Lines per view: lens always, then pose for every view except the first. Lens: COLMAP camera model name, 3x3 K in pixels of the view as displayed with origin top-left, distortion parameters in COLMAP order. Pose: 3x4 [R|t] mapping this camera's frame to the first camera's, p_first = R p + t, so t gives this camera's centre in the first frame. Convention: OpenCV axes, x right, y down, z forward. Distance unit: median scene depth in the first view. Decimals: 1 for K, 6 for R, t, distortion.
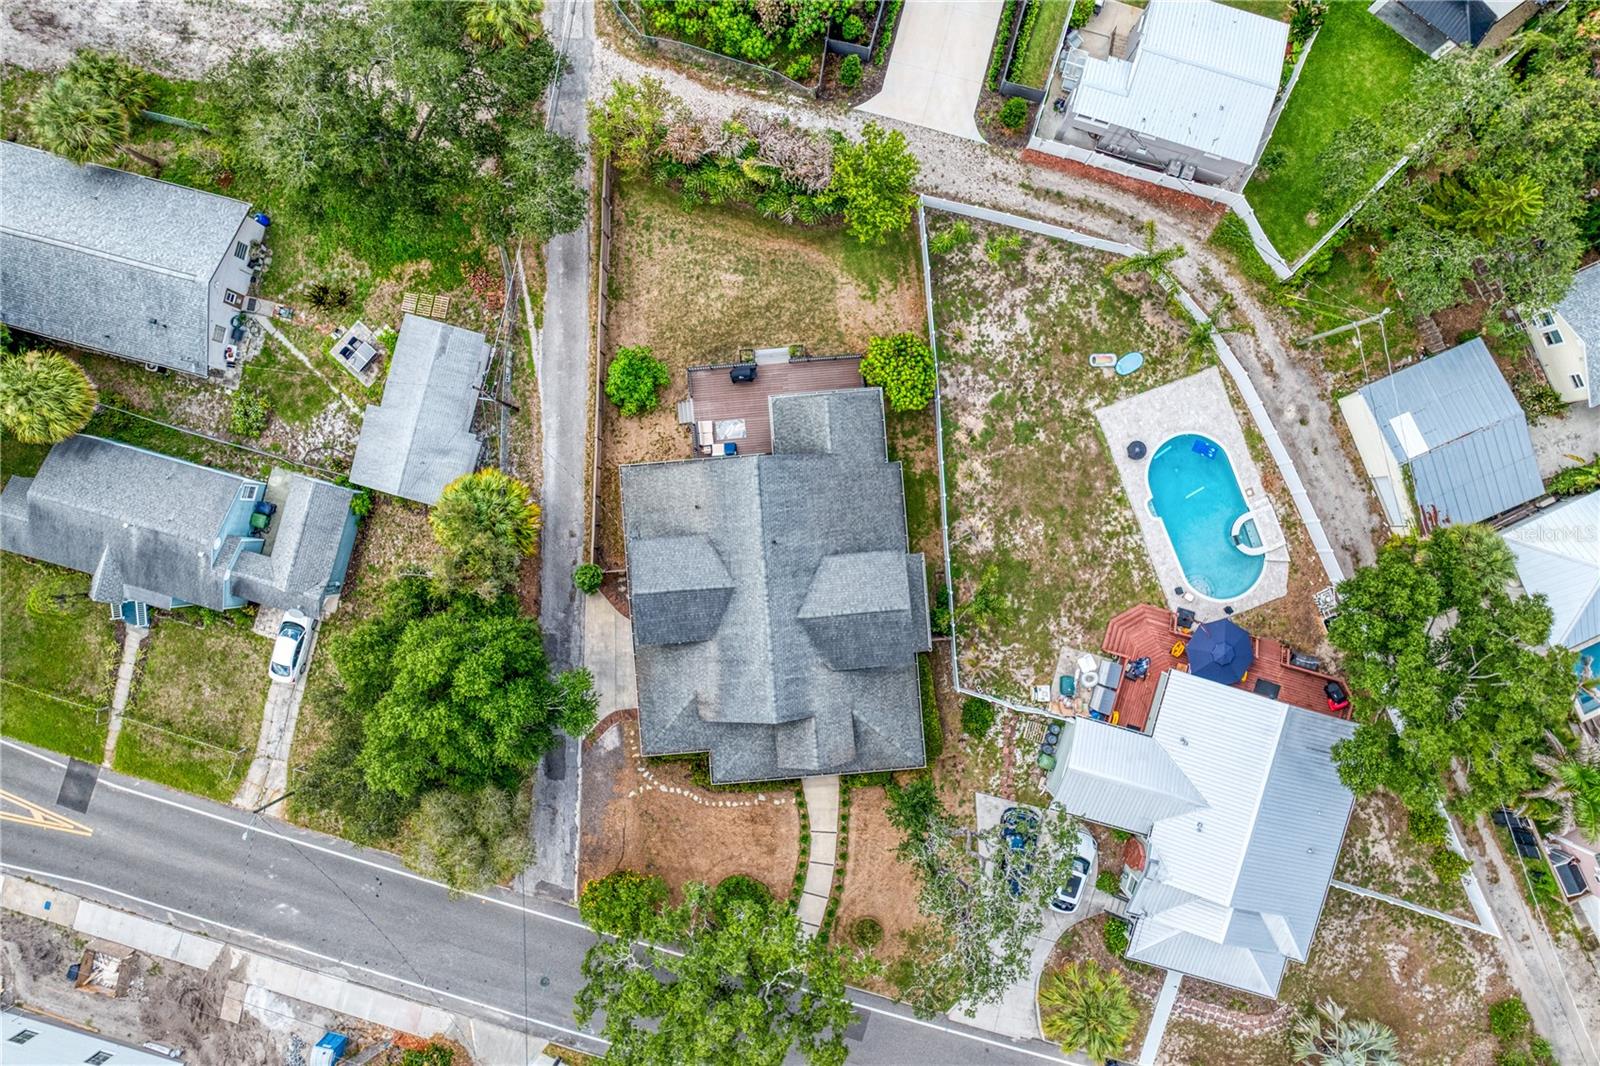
lens RADIAL K [[1122.5, 0, 807.5], [0, 1122.5, 518.4], [0, 0, 1]] dist [-0.035536, -0.000583]
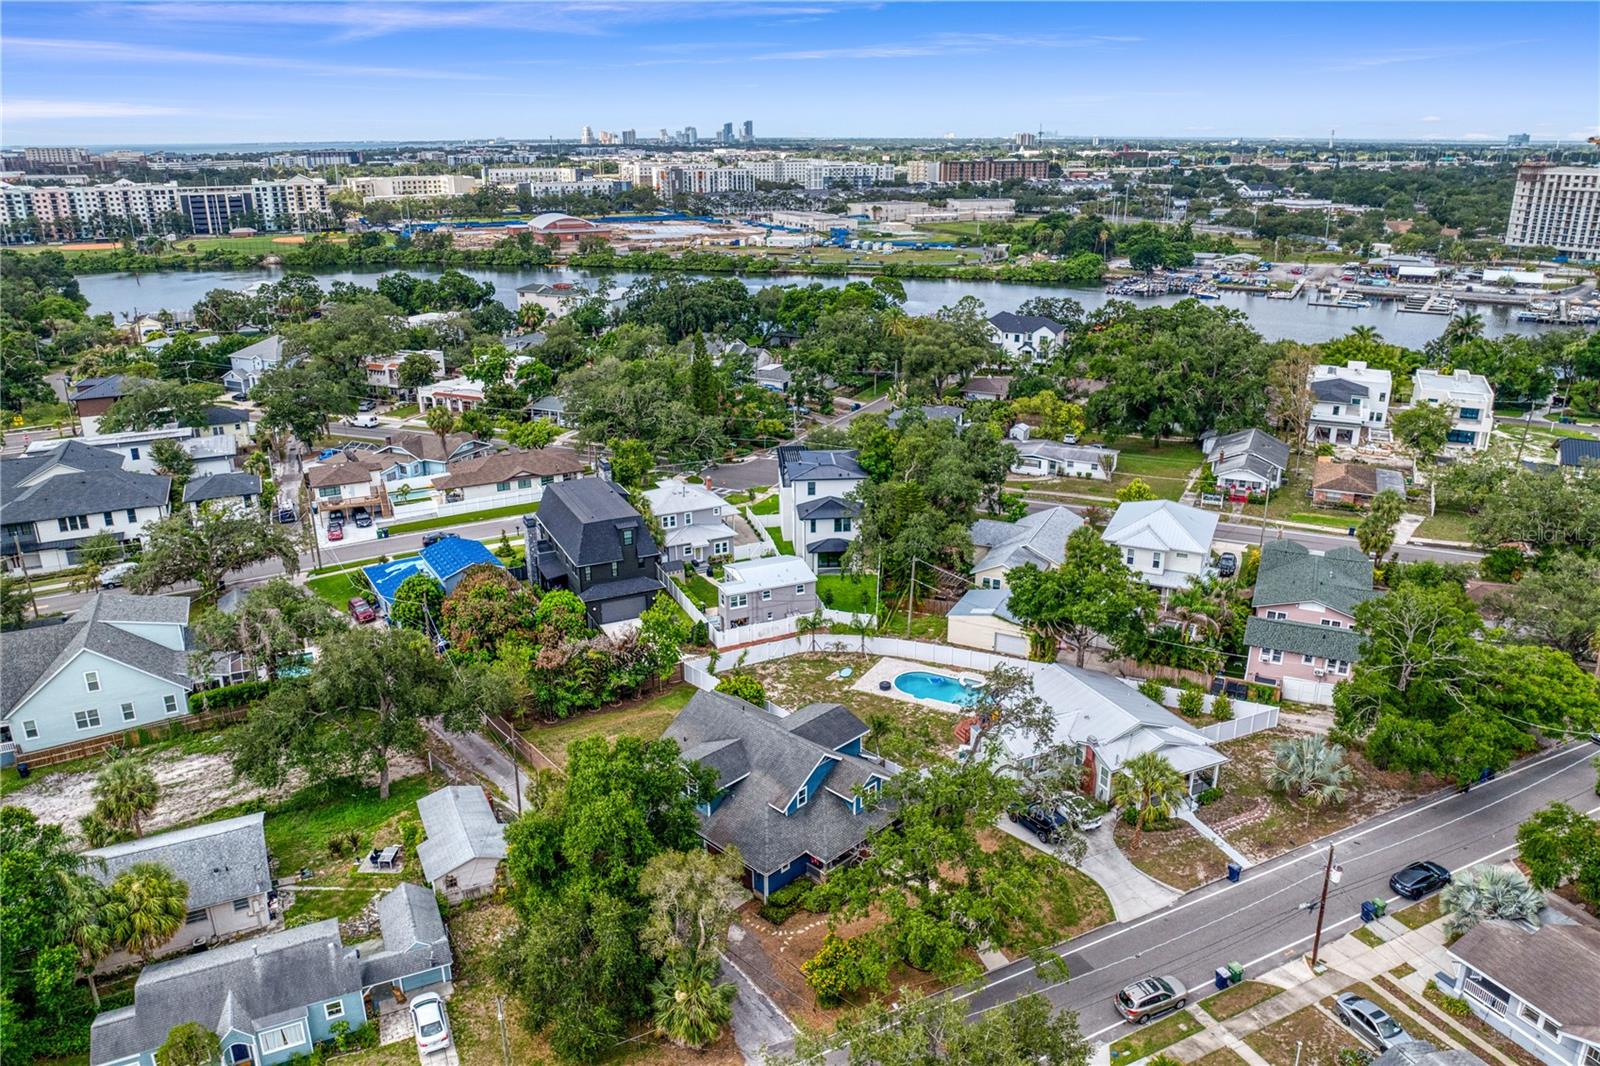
lens RADIAL K [[1122.5, 0, 802.9], [0, 1122.5, 533.7], [0, 0, 1]] dist [-0.035536, -0.000583]
pose [[0.756783, -0.214121, 0.617601, -0.740929], [0.653628, 0.258062, -0.711459, 0.946514], [-0.007041, 0.942102, 0.335253, 0.248852]]
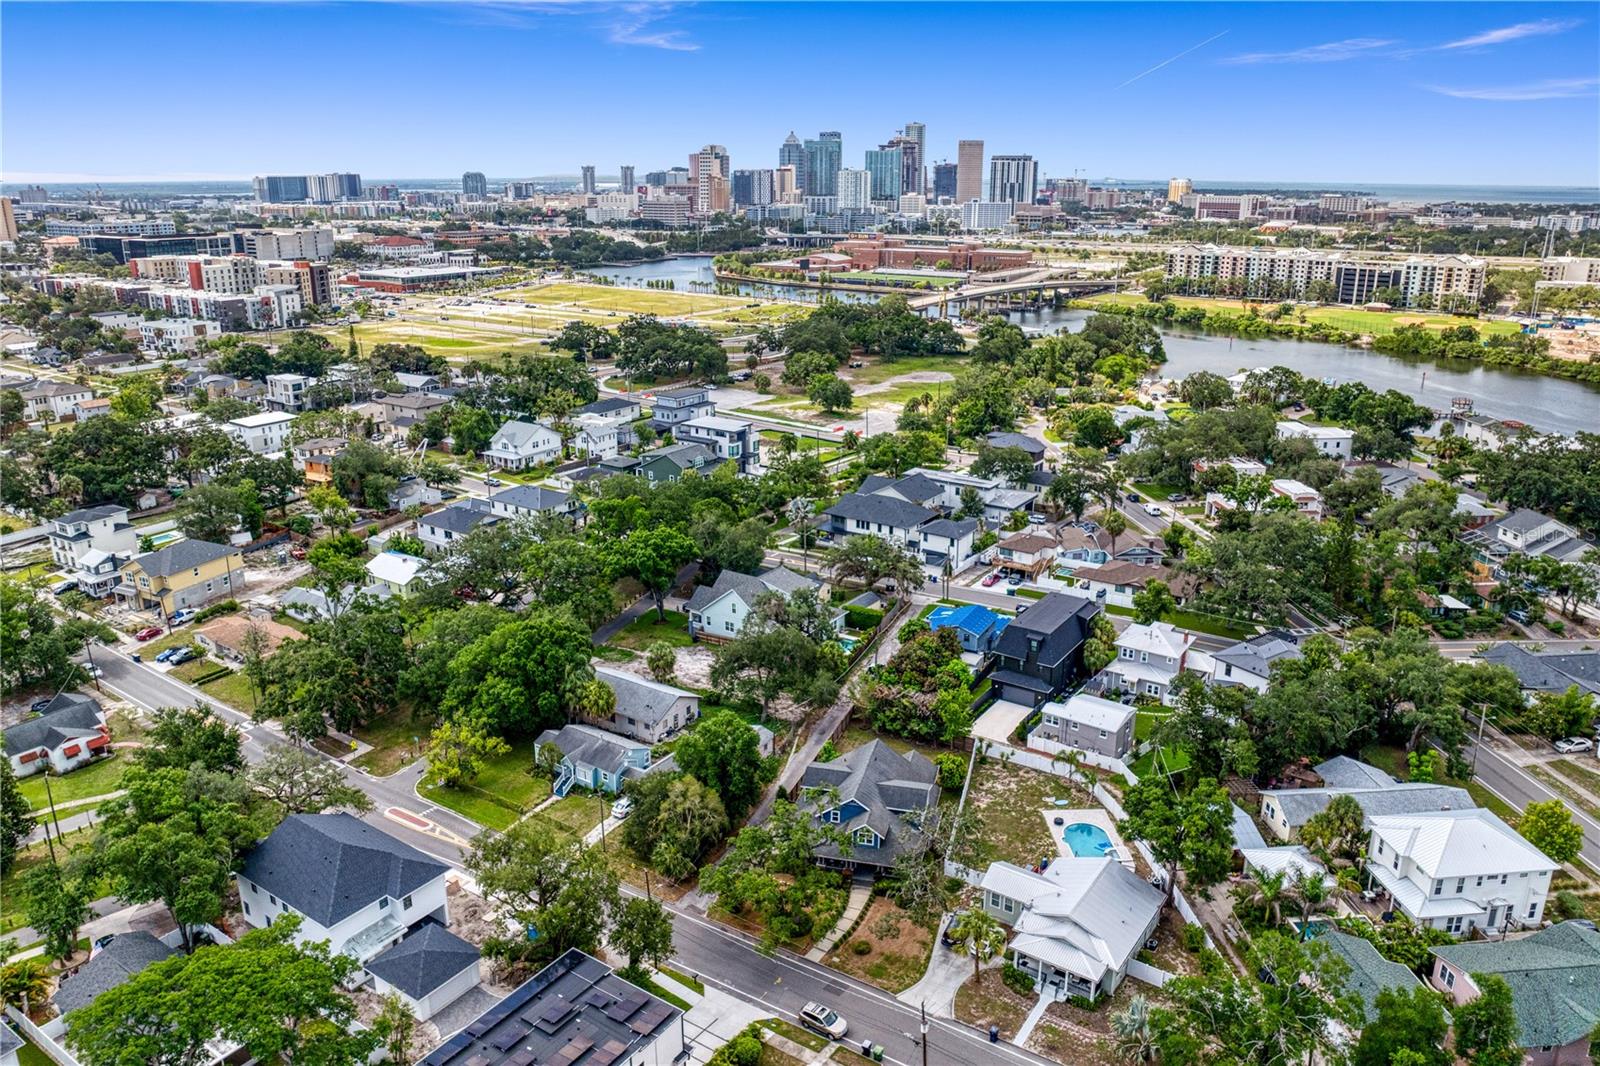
lens RADIAL K [[1122.5, 0, 811.9], [0, 1122.5, 533.3], [0, 0, 1]] dist [-0.035536, -0.000583]
pose [[0.947694, 0.106843, -0.300766, 0.417925], [-0.319075, 0.292968, -0.901311, 1.717222], [-0.008184, 0.950134, 0.311735, -0.109765]]
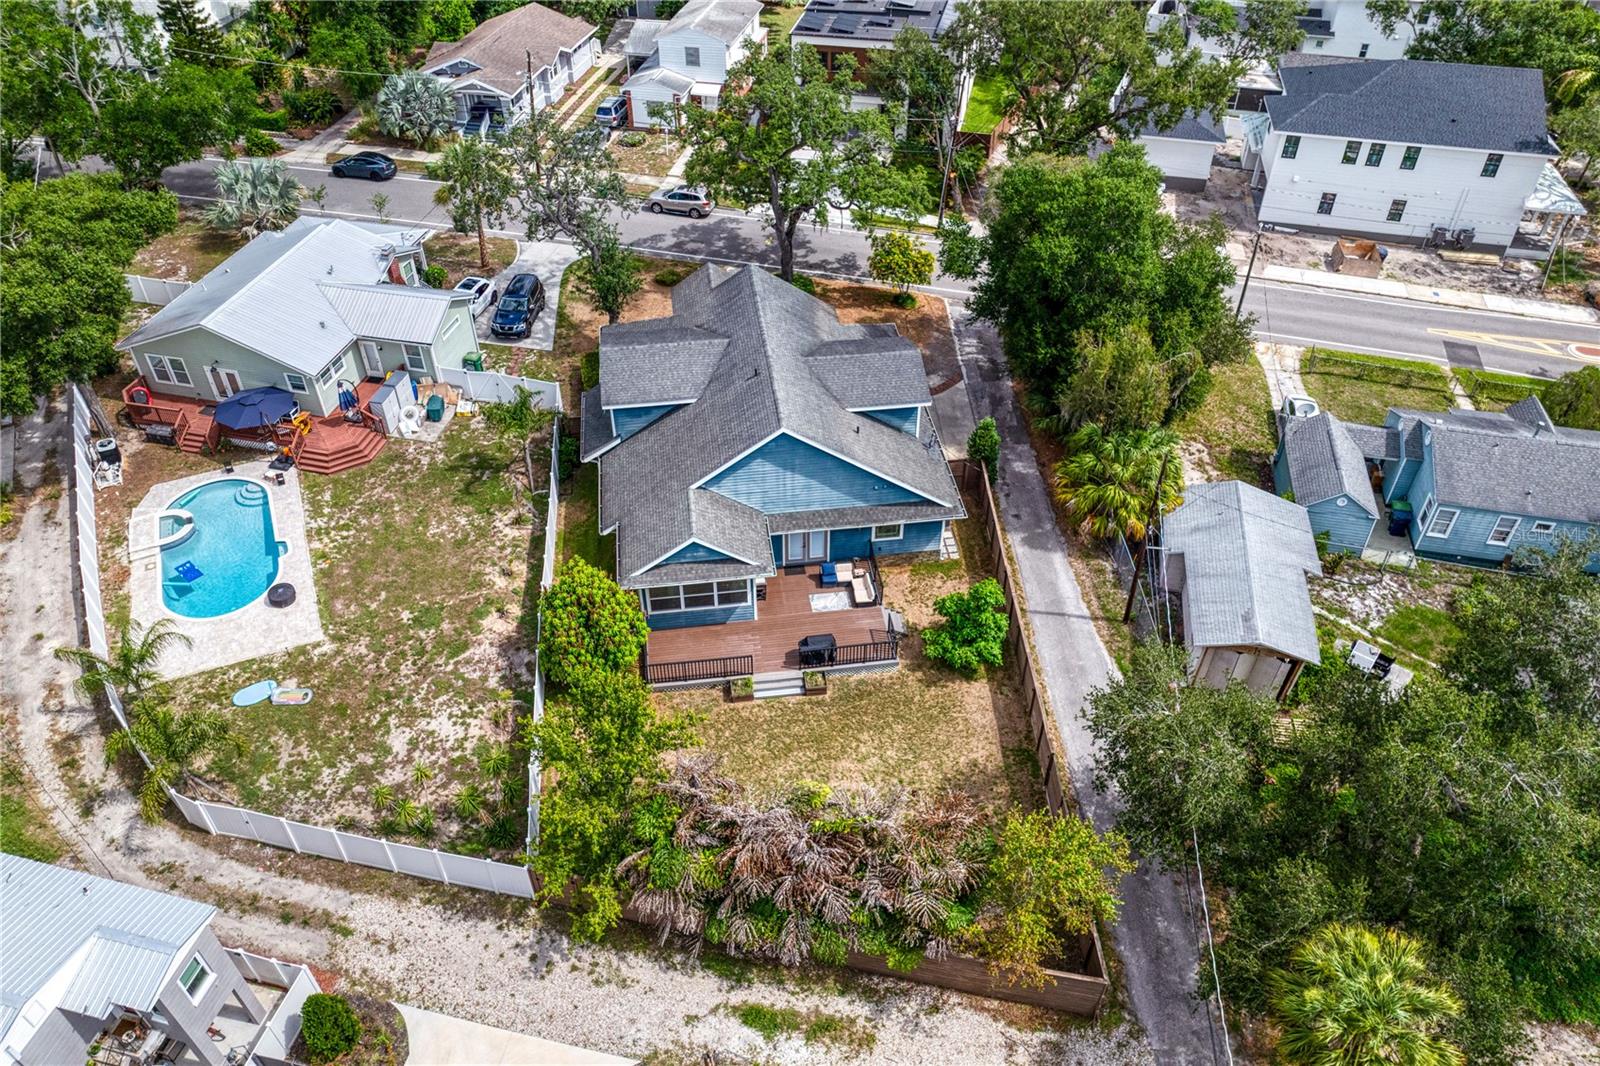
lens RADIAL K [[1122.5, 0, 796.9], [0, 1122.5, 528.9], [0, 0, 1]] dist [-0.035536, -0.000583]
pose [[-0.998636, 0.039692, -0.033934, -0.023921], [-0.051599, -0.649981, 0.758197, -0.604344], [0.008038, 0.758913, 0.651142, 0.482901]]
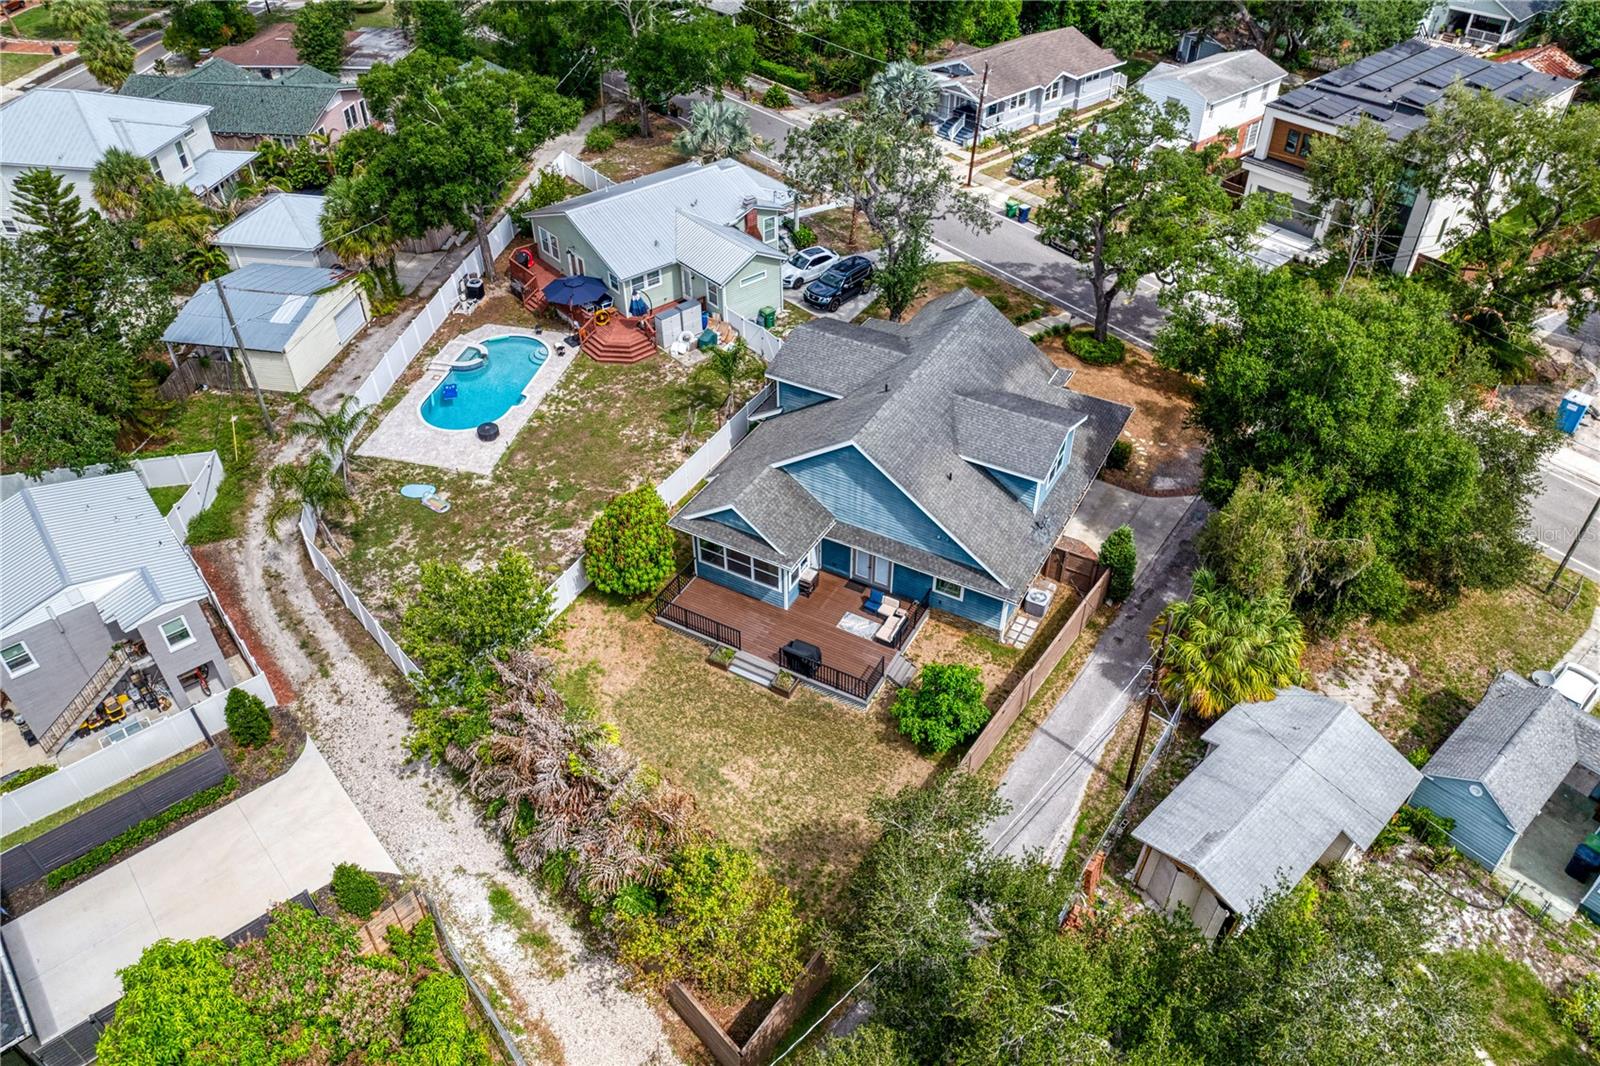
lens RADIAL K [[1122.5, 0, 804.6], [0, 1122.5, 524.8], [0, 0, 1]] dist [-0.035536, -0.000583]
pose [[-0.832355, -0.345123, 0.433676, -0.334080], [0.554209, -0.526941, 0.644349, -0.536161], [0.006142, 0.776675, 0.629872, 0.484929]]
